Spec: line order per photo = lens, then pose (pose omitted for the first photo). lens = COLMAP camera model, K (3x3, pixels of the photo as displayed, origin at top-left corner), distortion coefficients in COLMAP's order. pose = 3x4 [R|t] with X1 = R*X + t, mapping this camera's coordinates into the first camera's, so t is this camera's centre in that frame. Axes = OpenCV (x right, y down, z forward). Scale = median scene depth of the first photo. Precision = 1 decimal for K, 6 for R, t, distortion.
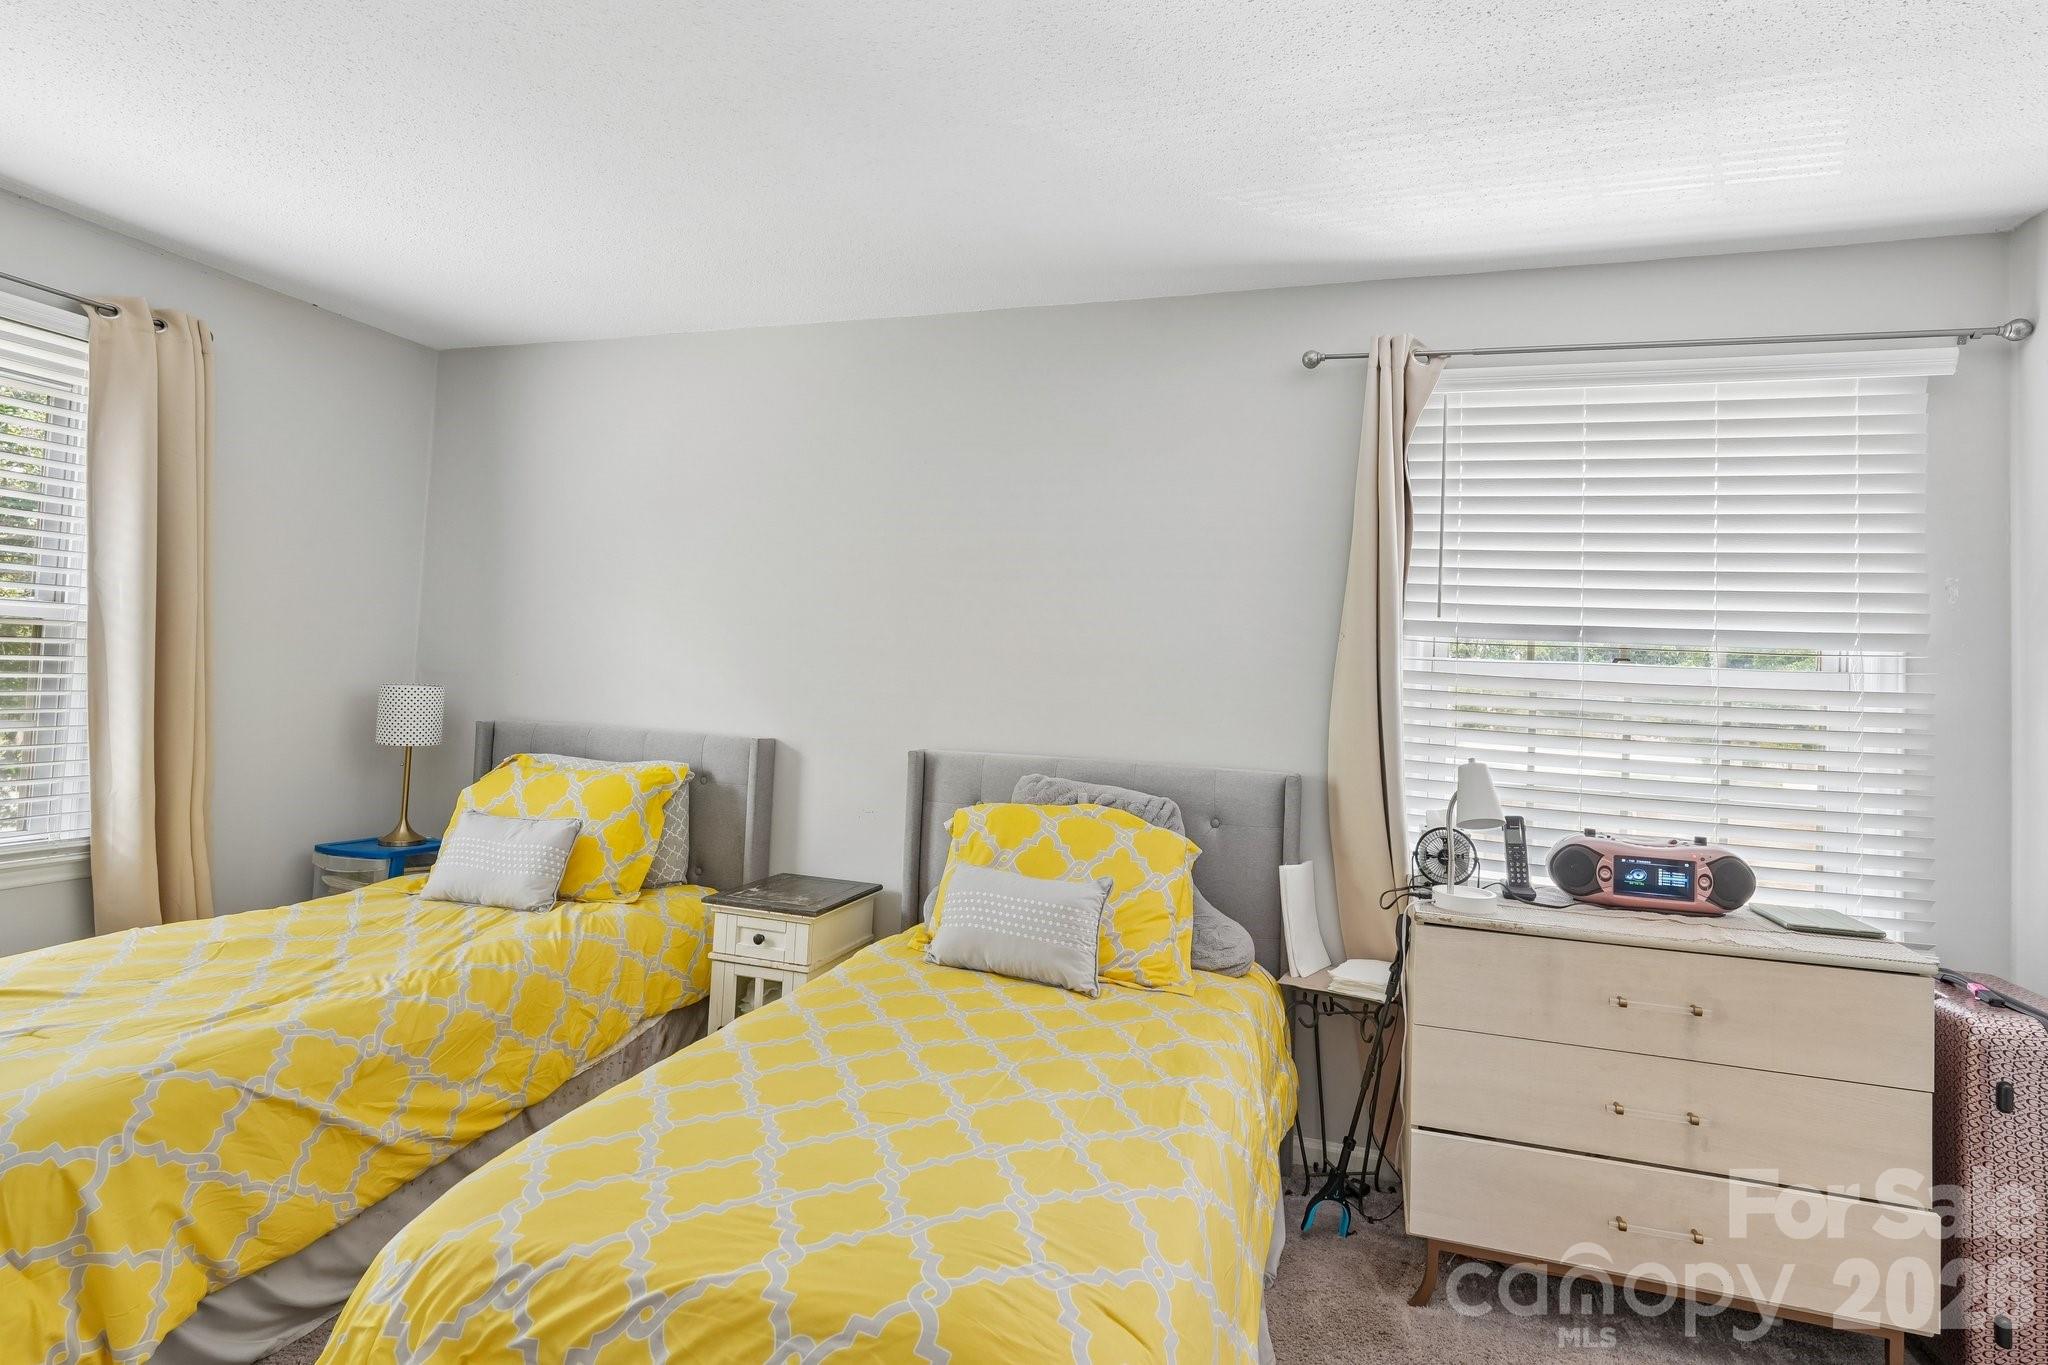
lens RADIAL K [[1052.9, 0, 1120.8], [0, 1052.9, 667.6], [0, 0, 1]] dist [0.001031, 0.000841]
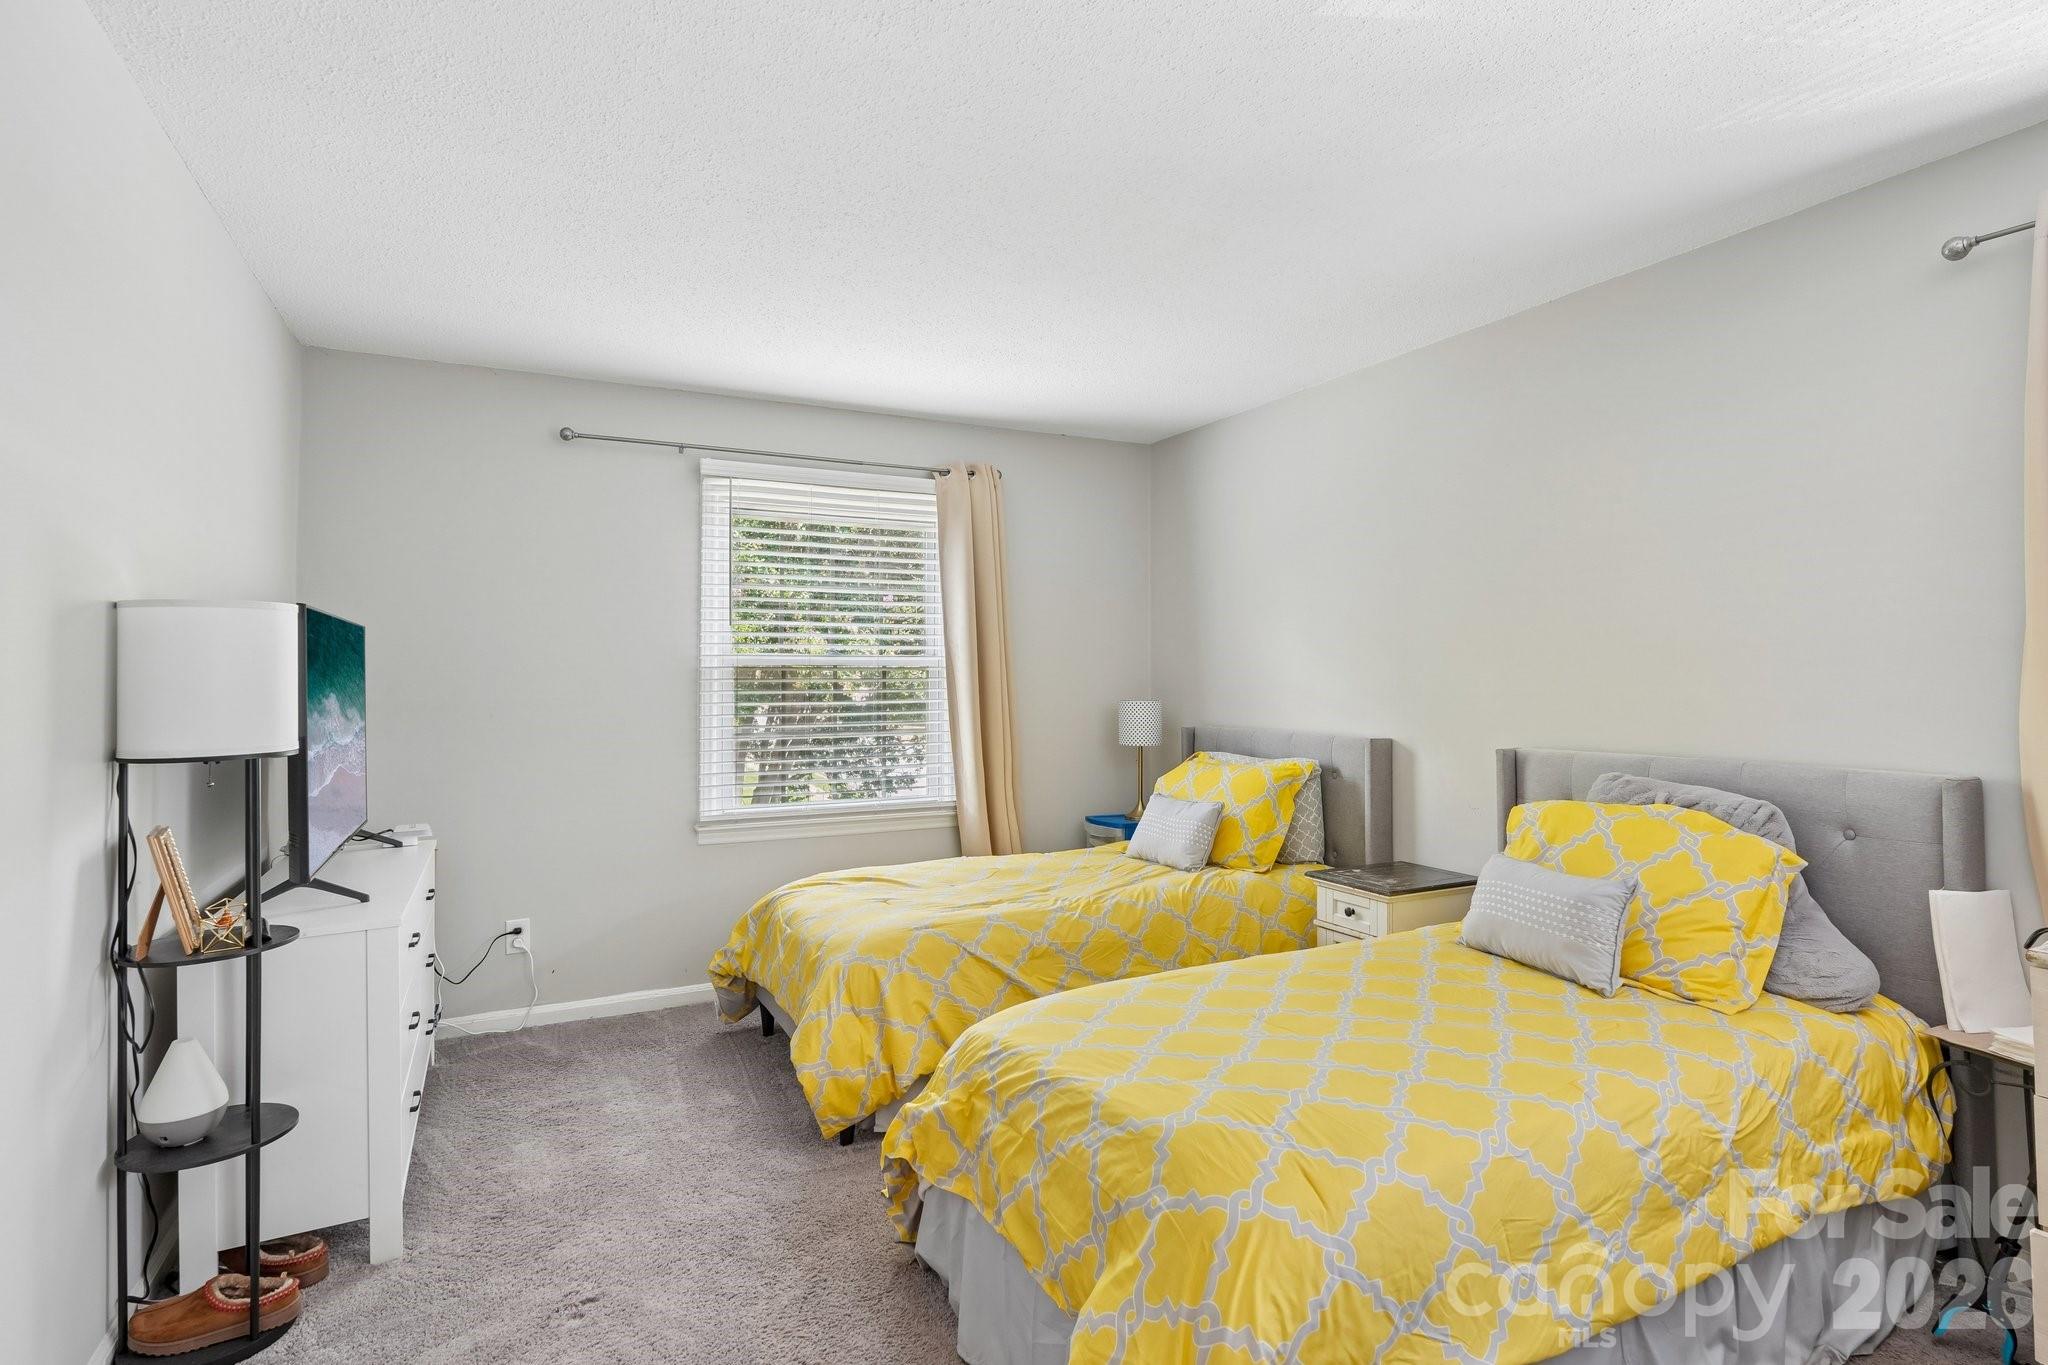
lens RADIAL K [[998.8, 0, 1024.0], [0, 998.8, 682.5], [0, 0, 1]] dist [0.000617, 0.000100]
pose [[0.721619, -0.043083, -0.690949, 0.177073], [0.046920, 0.998810, -0.013277, 0.007267], [0.690699, -0.022838, 0.722782, -0.024891]]
